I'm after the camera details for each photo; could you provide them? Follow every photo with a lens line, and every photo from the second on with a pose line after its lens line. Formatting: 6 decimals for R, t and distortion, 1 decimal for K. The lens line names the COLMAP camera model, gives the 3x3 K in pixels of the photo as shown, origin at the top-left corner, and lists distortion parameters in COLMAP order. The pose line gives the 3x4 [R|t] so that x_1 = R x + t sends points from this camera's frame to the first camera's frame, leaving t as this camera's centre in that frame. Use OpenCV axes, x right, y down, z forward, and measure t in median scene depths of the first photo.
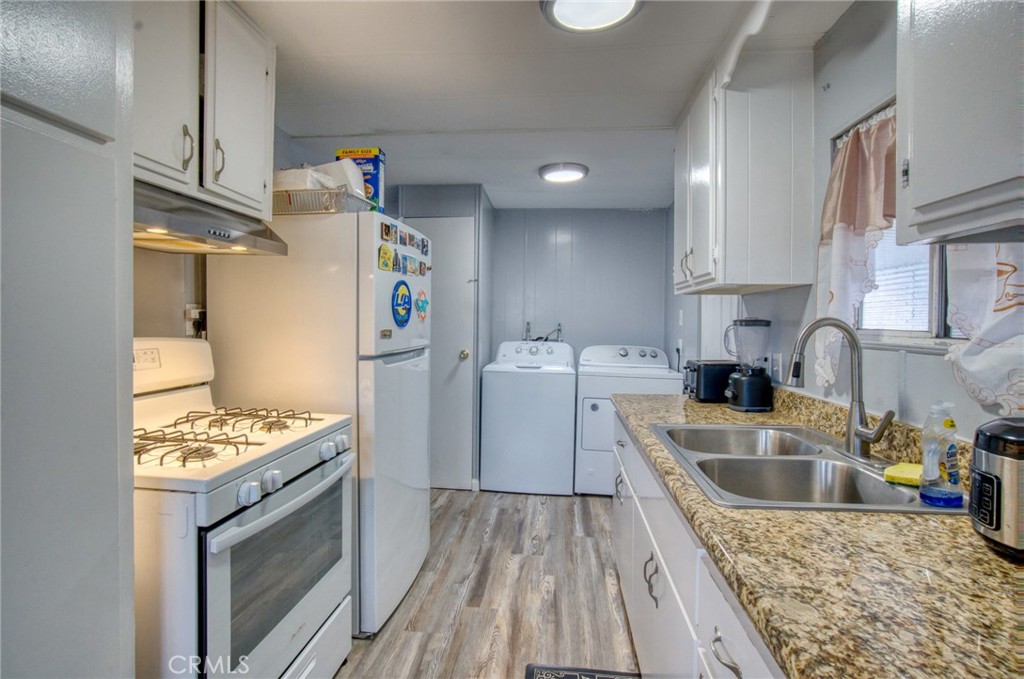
lens RADIAL K [[519.9, 0, 509.5], [0, 519.9, 324.8], [0, 0, 1]] dist [-0.044963, 0.023327]
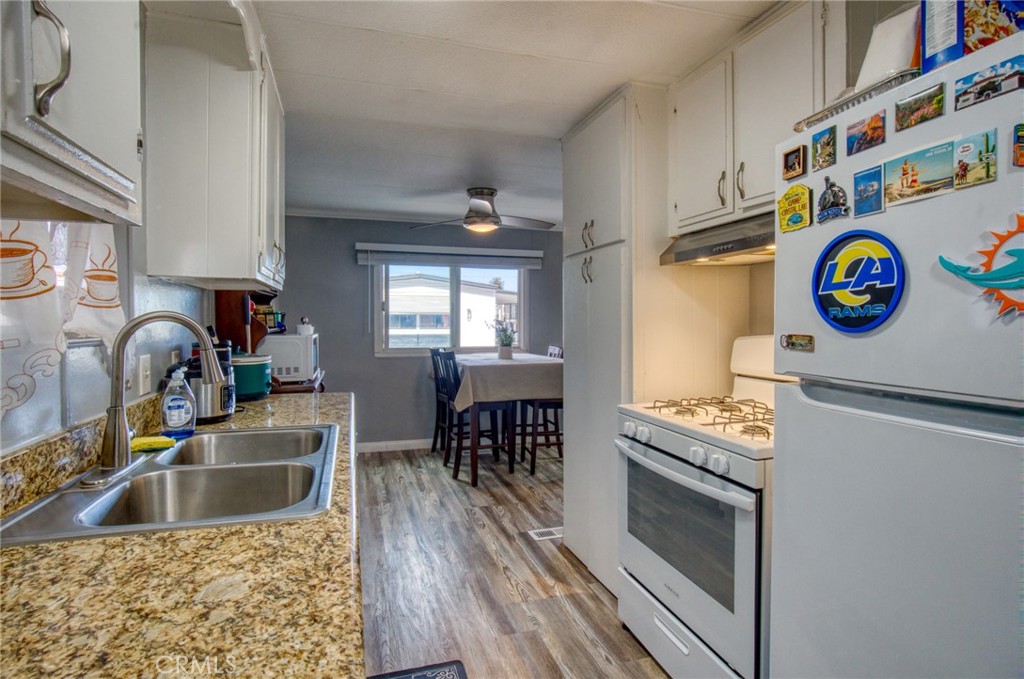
lens RADIAL K [[519.9, 0, 509.5], [0, 519.9, 324.8], [0, 0, 1]] dist [-0.044963, 0.023327]
pose [[-0.920380, -0.005696, -0.390985, 0.278958], [-0.011353, 0.999862, 0.012160, -0.004786], [0.390861, 0.015631, -0.920317, 1.439366]]
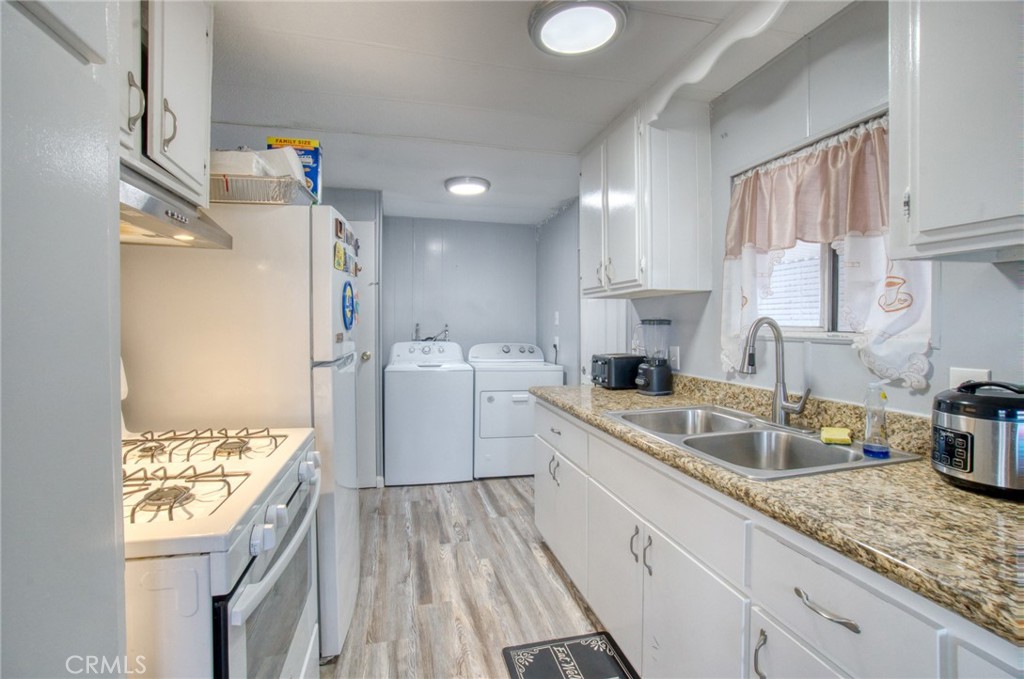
lens RADIAL K [[453.5, 0, 514.2], [0, 453.5, 325.9], [0, 0, 1]] dist [-0.065955, 0.024422]
pose [[0.938596, -0.012722, 0.344782, -0.228667], [0.012352, 0.999918, 0.003269, -0.002527], [-0.344796, 0.001190, 0.938677, 0.132284]]
